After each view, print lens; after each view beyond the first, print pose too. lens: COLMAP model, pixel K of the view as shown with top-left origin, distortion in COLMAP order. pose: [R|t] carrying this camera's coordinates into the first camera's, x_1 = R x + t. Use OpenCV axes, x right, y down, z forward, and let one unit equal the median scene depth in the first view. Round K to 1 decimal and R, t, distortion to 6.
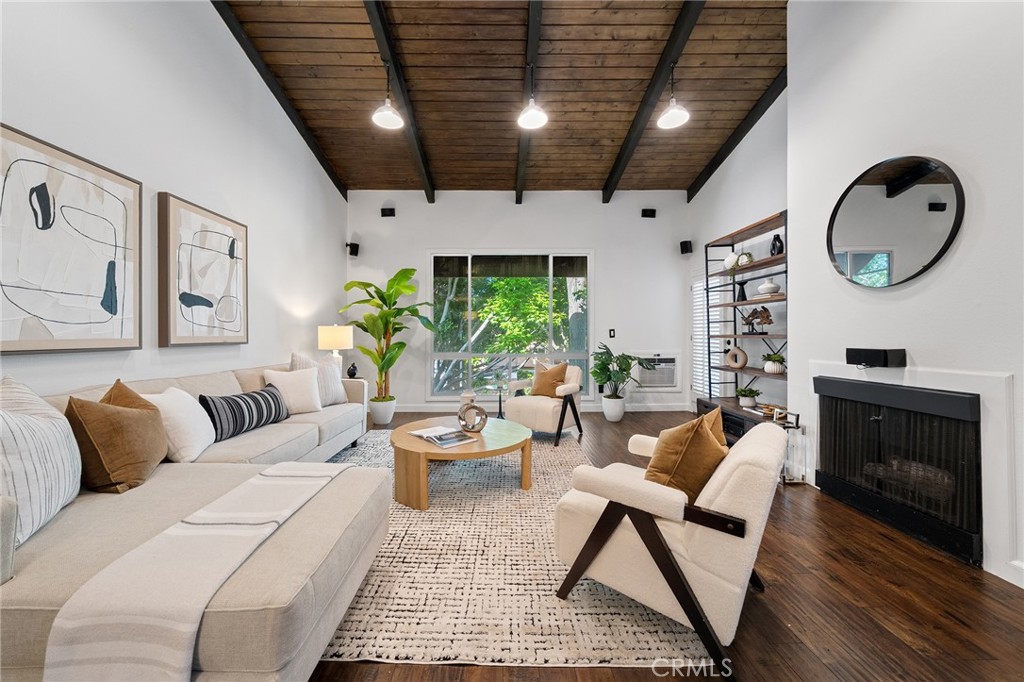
lens RADIAL K [[374.7, 0, 496.0], [0, 374.7, 335.1], [0, 0, 1]] dist [-0.002958, -0.000266]
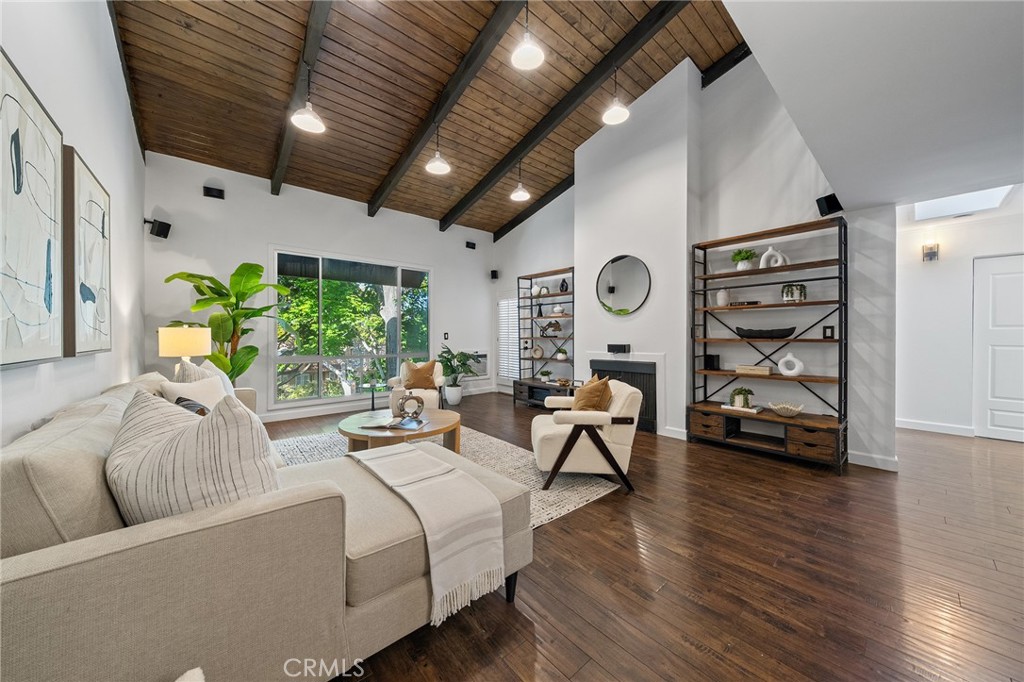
lens RADIAL K [[355.8, 0, 510.2], [0, 355.8, 336.7], [0, 0, 1]] dist [0.000256, -0.000126]
pose [[0.757039, -0.001004, 0.653369, -0.400327], [0.000749, 0.999999, 0.000670, -0.004290], [-0.653369, -0.000018, 0.757039, -0.056238]]
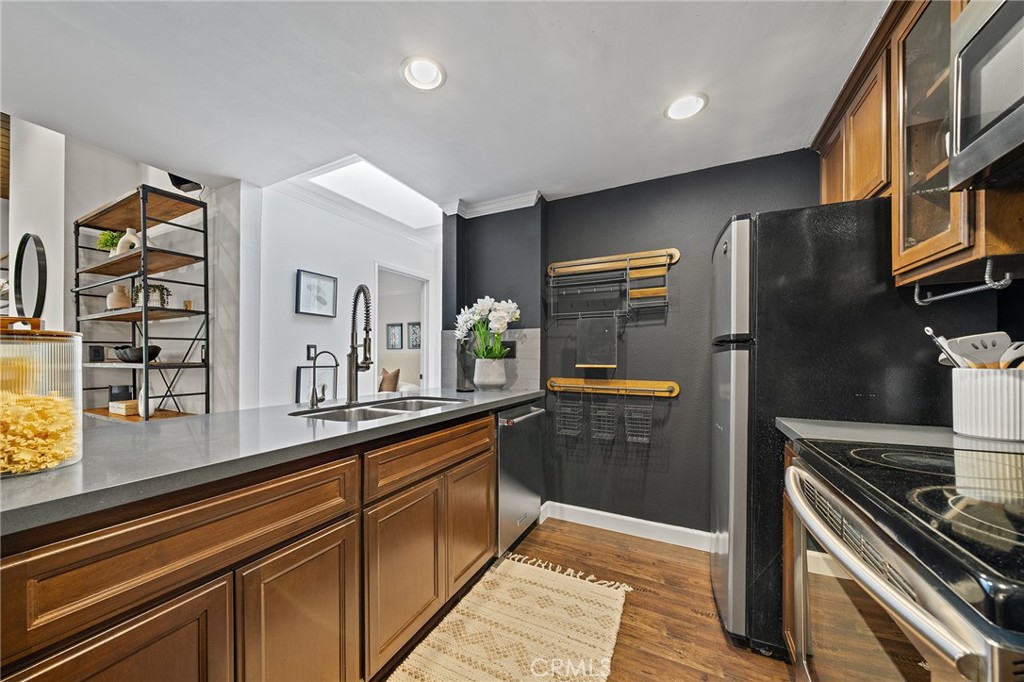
lens RADIAL K [[364.4, 0, 501.4], [0, 364.4, 359.3], [0, 0, 1]] dist [0.000458, -0.000010]
pose [[0.467491, -0.000527, 0.883998, 0.362785], [-0.002832, 0.999994, 0.002094, -0.005986], [-0.883993, -0.003482, 0.467487, -0.632006]]
